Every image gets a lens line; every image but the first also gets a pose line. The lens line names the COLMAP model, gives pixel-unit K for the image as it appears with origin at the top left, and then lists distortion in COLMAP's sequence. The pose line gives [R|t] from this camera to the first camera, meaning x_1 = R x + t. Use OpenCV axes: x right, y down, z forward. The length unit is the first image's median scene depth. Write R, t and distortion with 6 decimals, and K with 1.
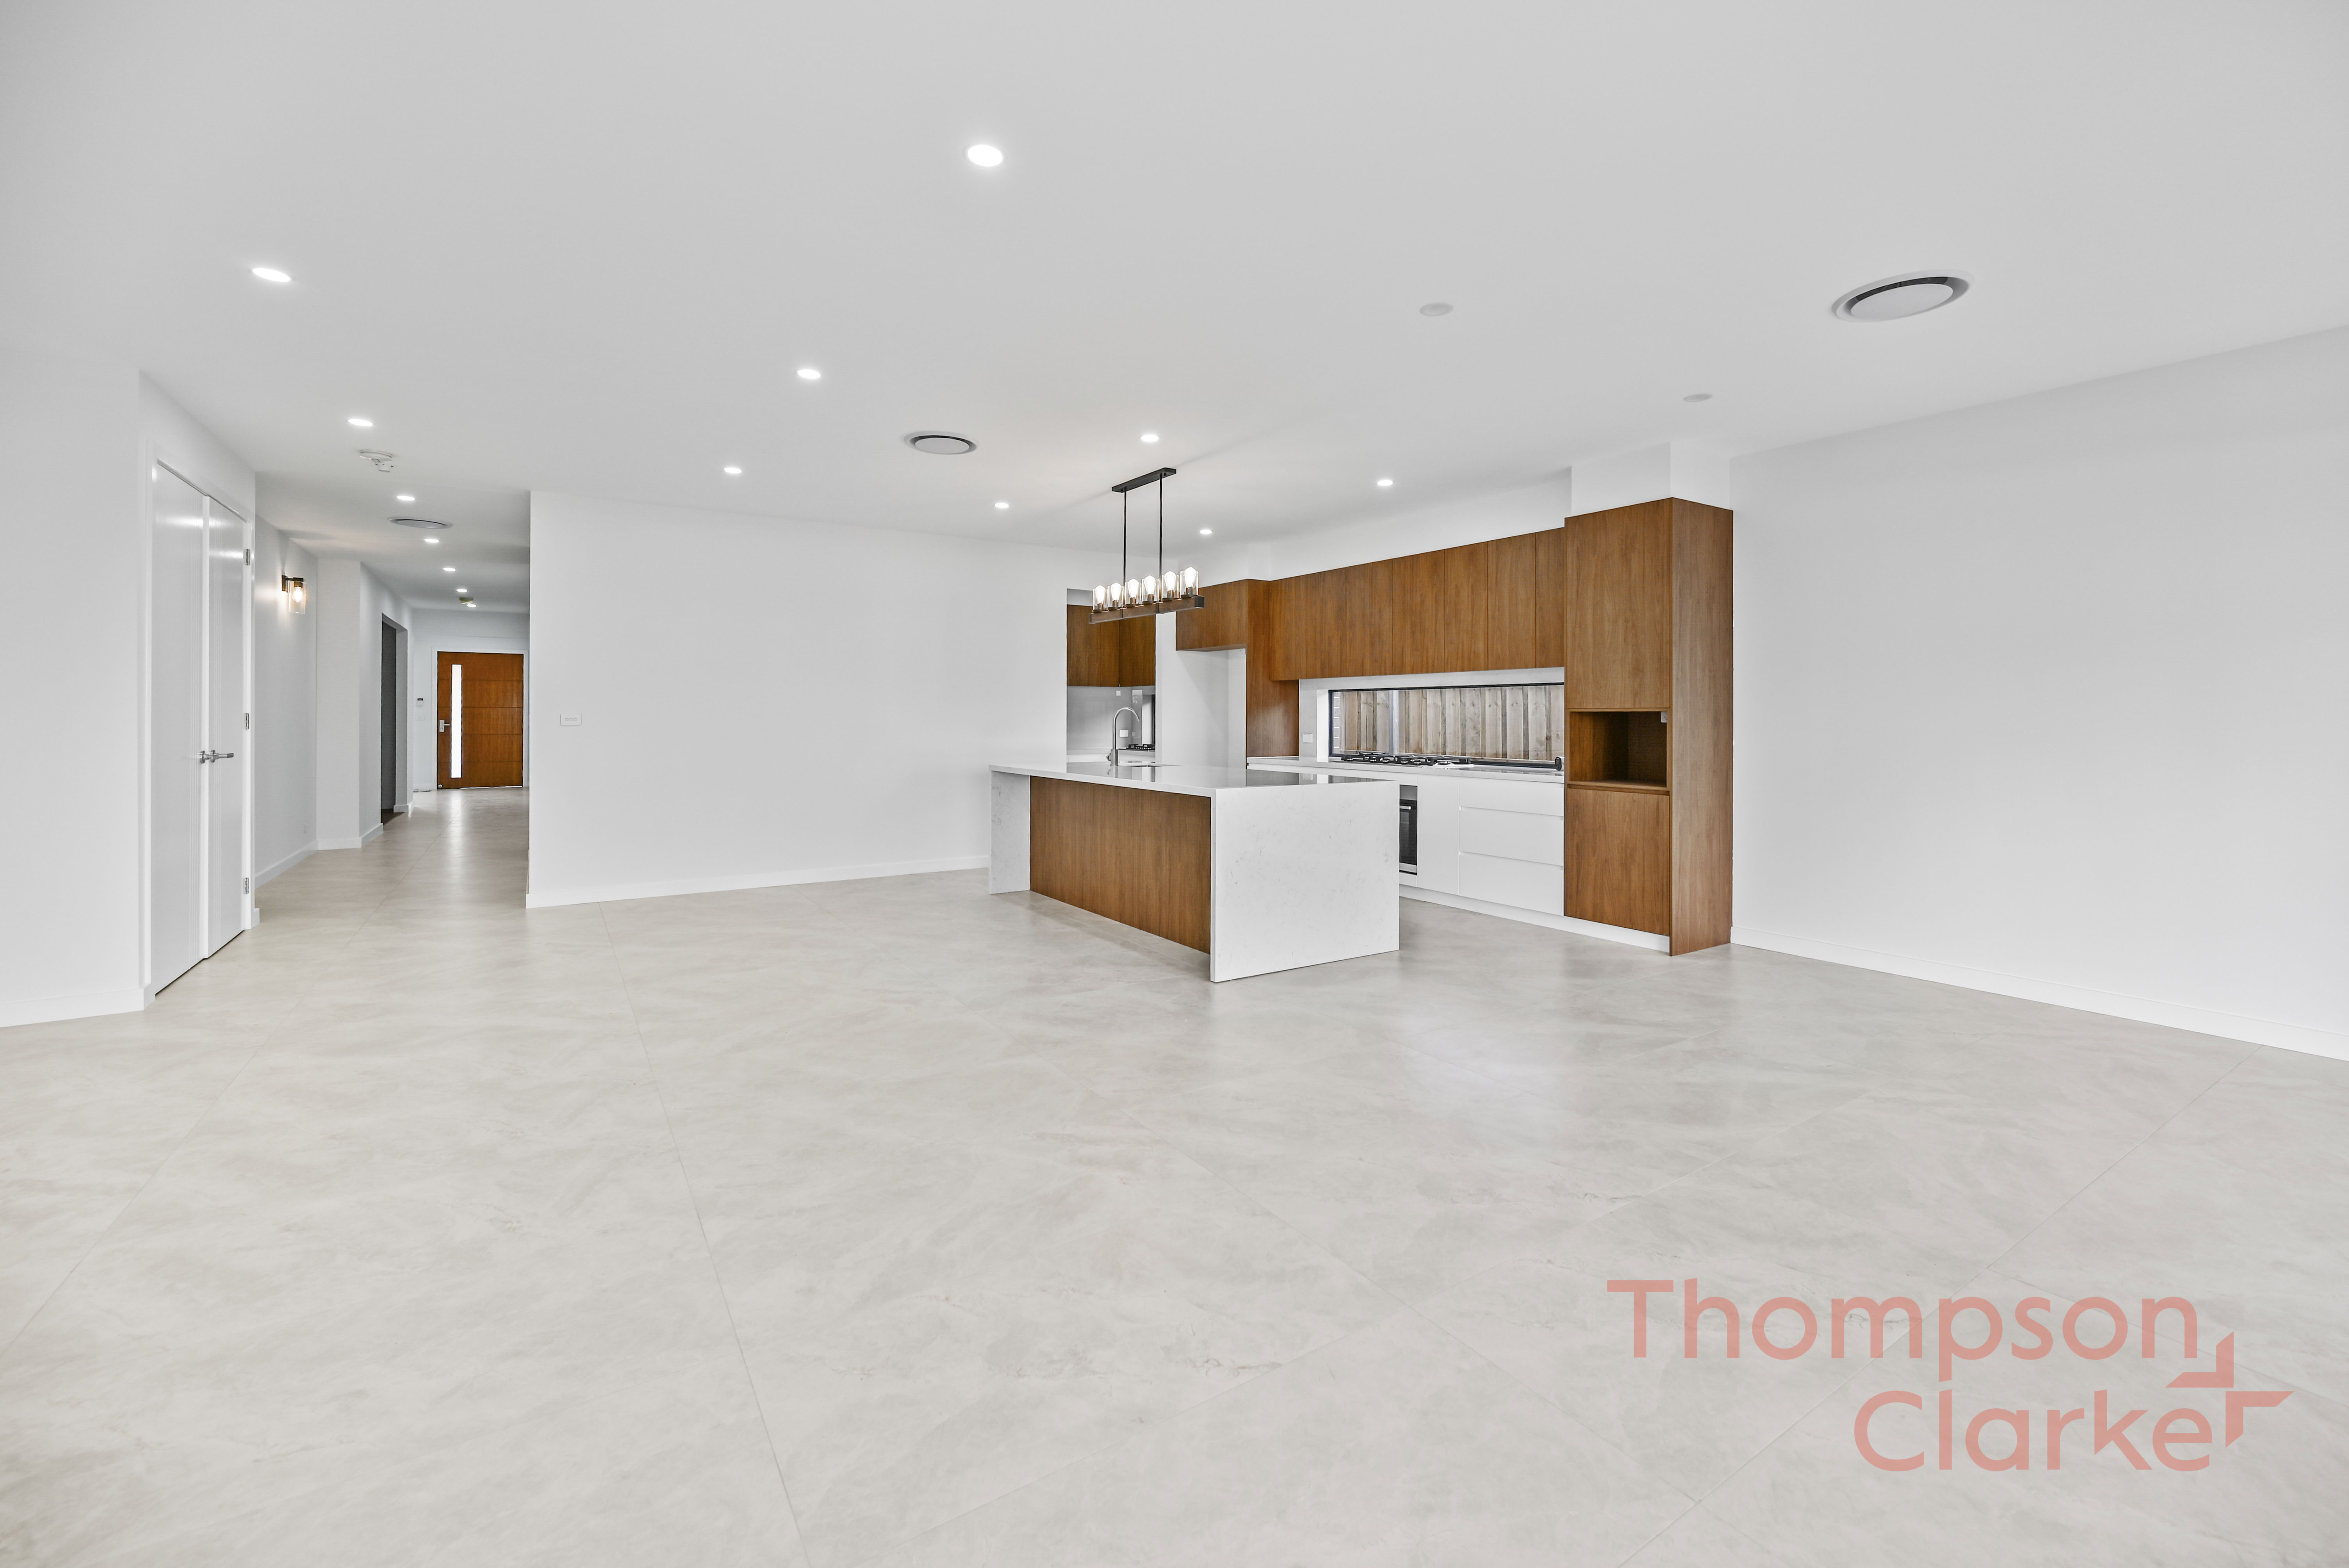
lens RADIAL K [[962.7, 0, 1174.3], [0, 962.7, 715.2], [0, 0, 1]] dist [-0.000154, -0.000021]
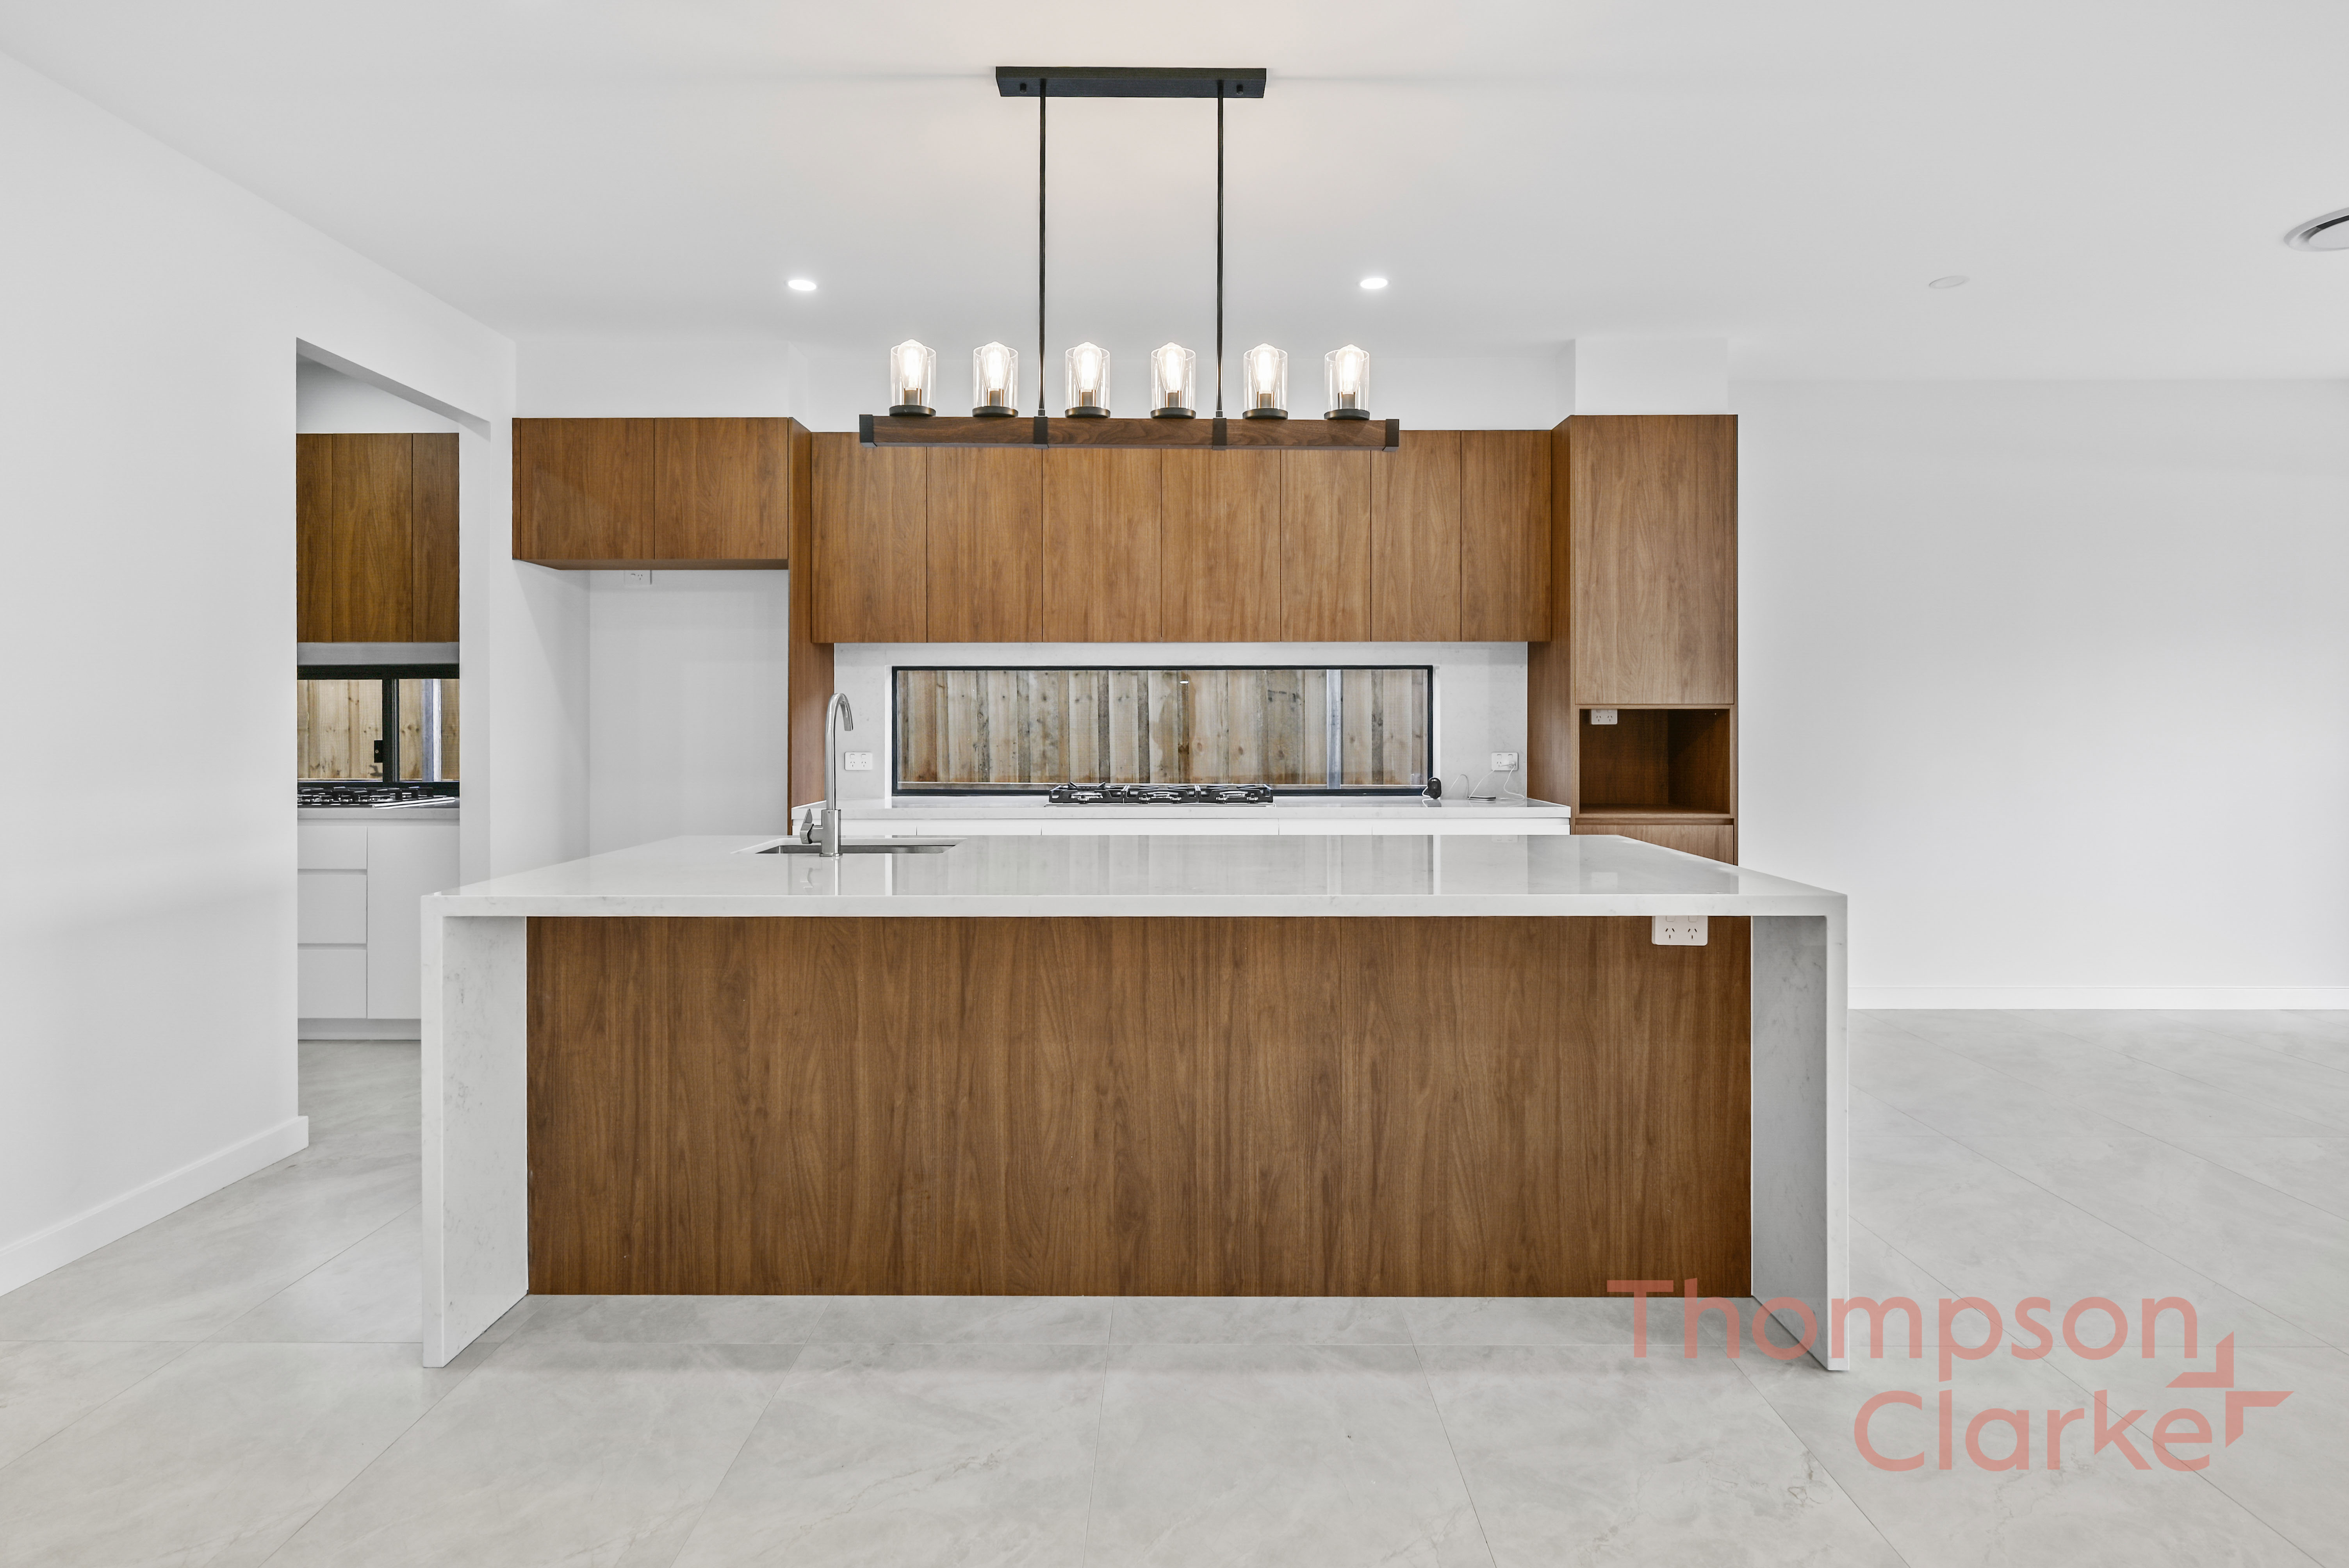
lens RADIAL K [[1218.2, 0, 1174.3], [0, 1218.2, 715.5], [0, 0, 1]] dist [0.005436, 0.000416]
pose [[0.549697, -0.001836, 0.835362, -0.363194], [0.001899, 0.999998, 0.000948, -0.000348], [-0.835362, 0.001065, 0.549699, 0.630094]]
